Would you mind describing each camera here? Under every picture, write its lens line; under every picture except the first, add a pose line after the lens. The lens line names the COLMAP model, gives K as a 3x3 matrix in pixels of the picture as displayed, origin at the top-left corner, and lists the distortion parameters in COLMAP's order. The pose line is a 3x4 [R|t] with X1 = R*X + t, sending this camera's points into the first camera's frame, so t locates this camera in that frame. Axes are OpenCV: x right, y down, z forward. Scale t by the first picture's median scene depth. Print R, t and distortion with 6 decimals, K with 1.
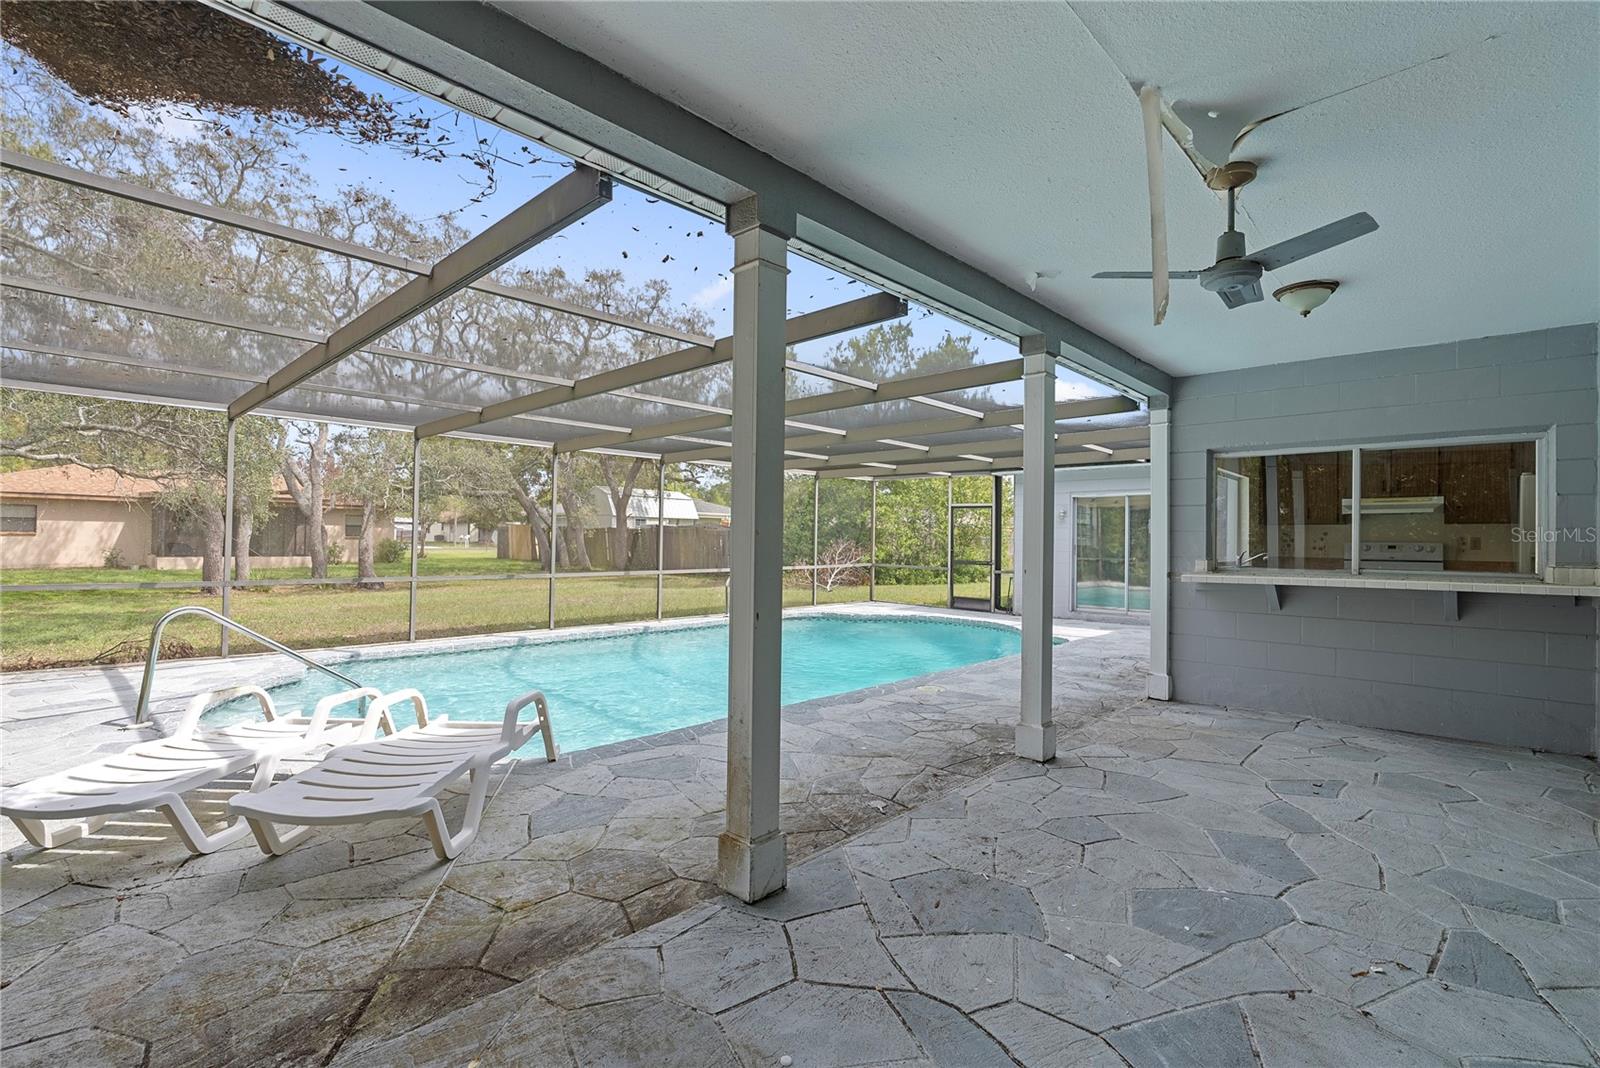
lens RADIAL K [[715.7, 0, 800.0], [0, 715.7, 534.0], [0, 0, 1]] dist [-0.017006, 0.006424]
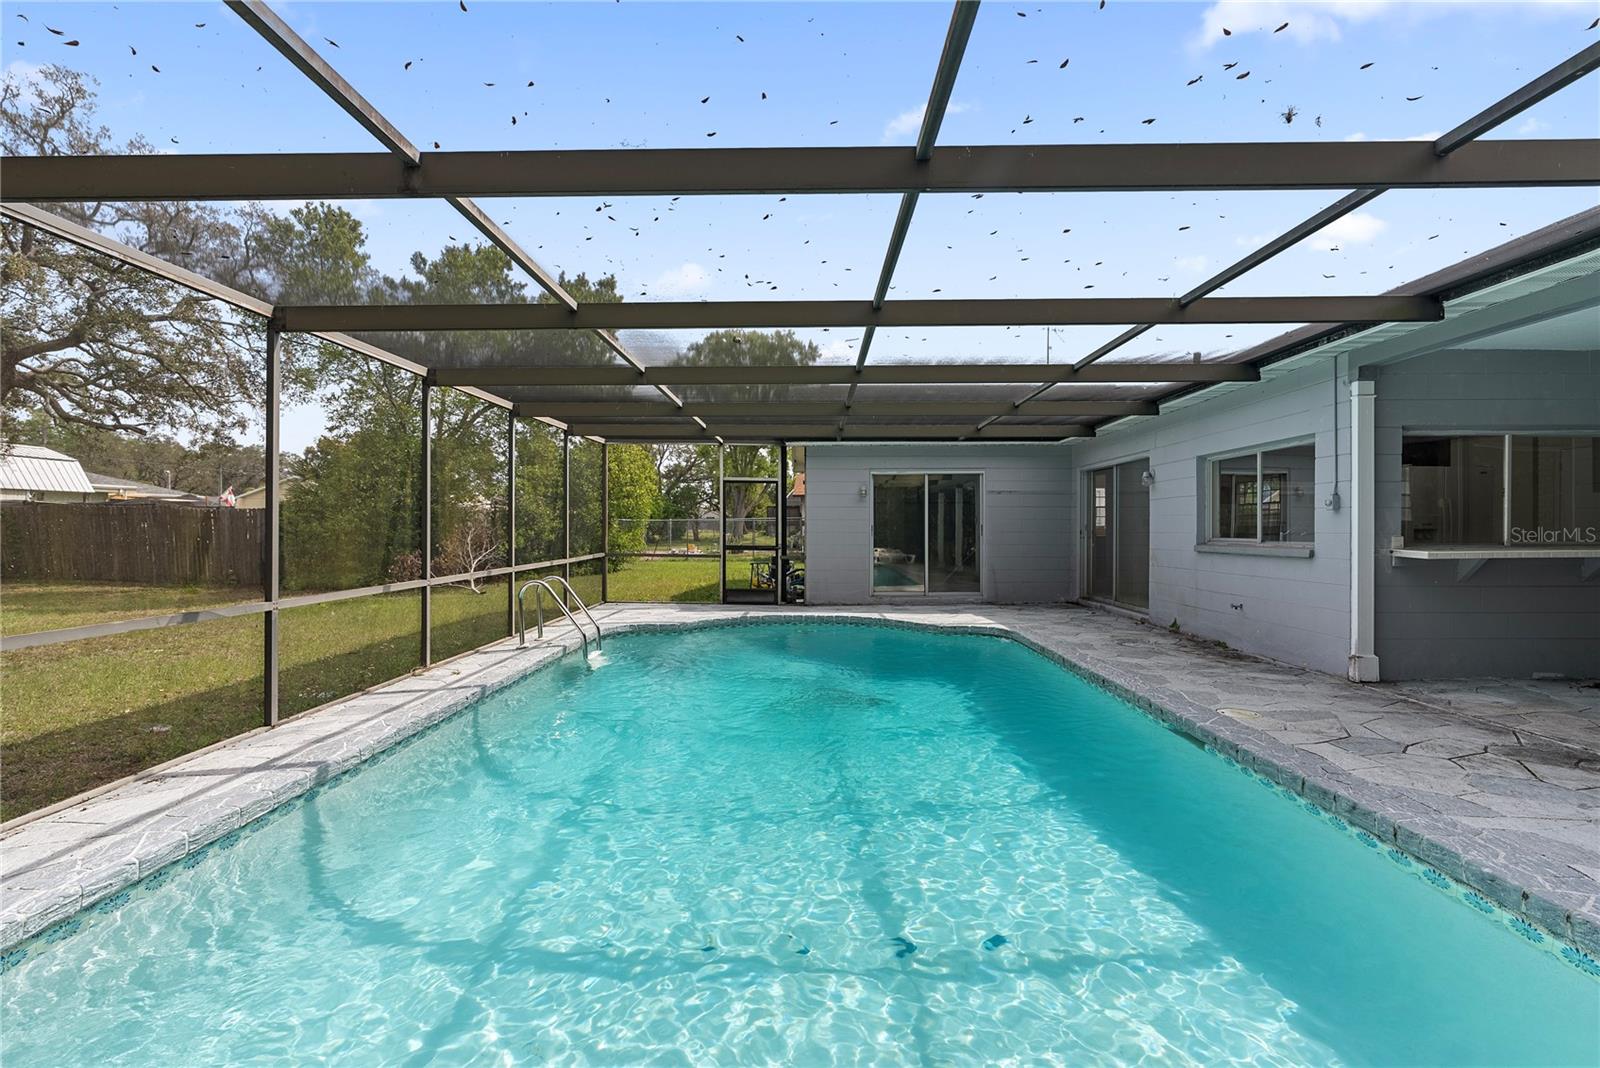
lens RADIAL K [[715.7, 0, 800.0], [0, 715.7, 534.0], [0, 0, 1]] dist [-0.017006, 0.006424]
pose [[0.736758, -0.016635, 0.675952, -0.323627], [0.000803, 0.999718, 0.023727, 0.003704], [-0.676156, -0.016939, 0.736564, 0.372616]]
